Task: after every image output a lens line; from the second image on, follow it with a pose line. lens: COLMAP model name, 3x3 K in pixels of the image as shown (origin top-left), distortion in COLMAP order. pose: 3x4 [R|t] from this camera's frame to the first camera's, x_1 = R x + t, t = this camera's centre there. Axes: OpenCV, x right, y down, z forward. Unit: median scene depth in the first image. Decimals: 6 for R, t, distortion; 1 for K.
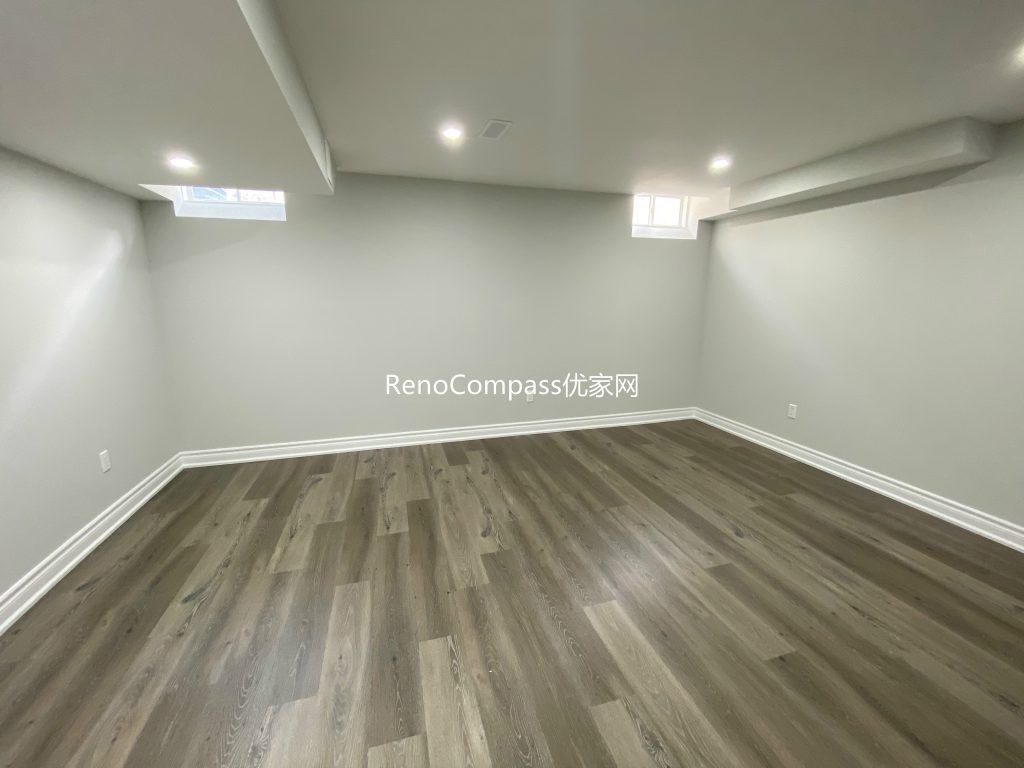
lens RADIAL K [[412.9, 0, 513.0], [0, 412.9, 385.3], [0, 0, 1]] dist [-0.013497, -0.007249]
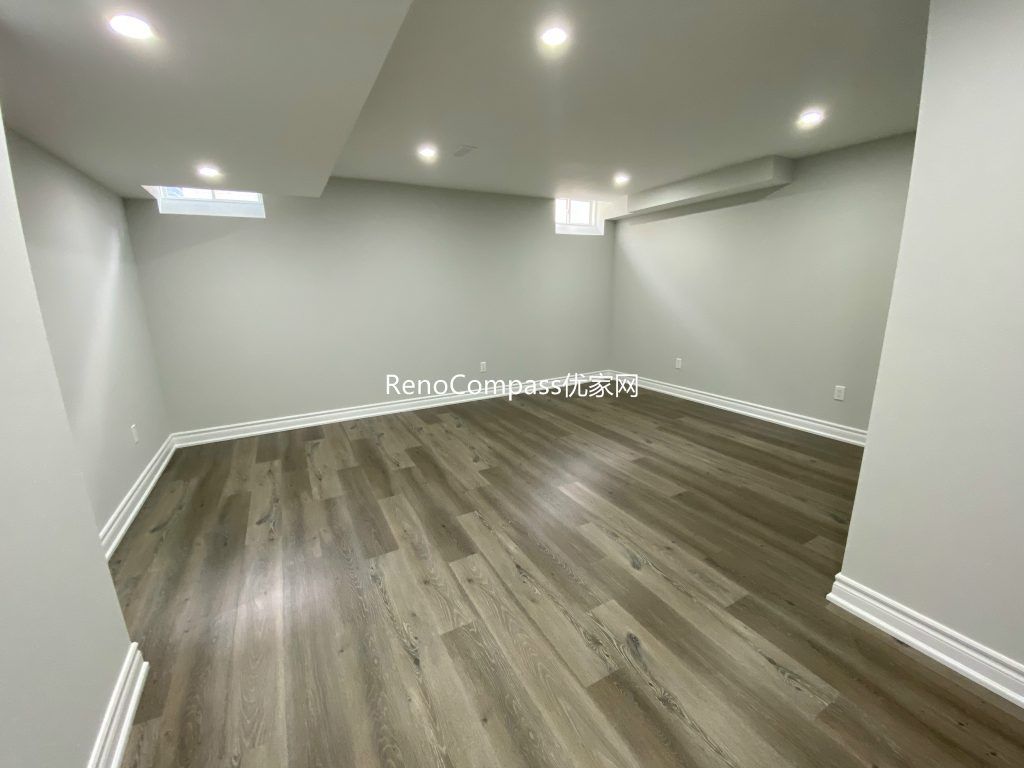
lens RADIAL K [[412.9, 0, 511.9], [0, 412.9, 391.2], [0, 0, 1]] dist [-0.013497, -0.007249]
pose [[0.975951, -0.071994, 0.205757, -0.228327], [0.065703, 0.997144, 0.037254, 0.104288], [-0.207852, -0.022839, 0.977894, -0.349382]]
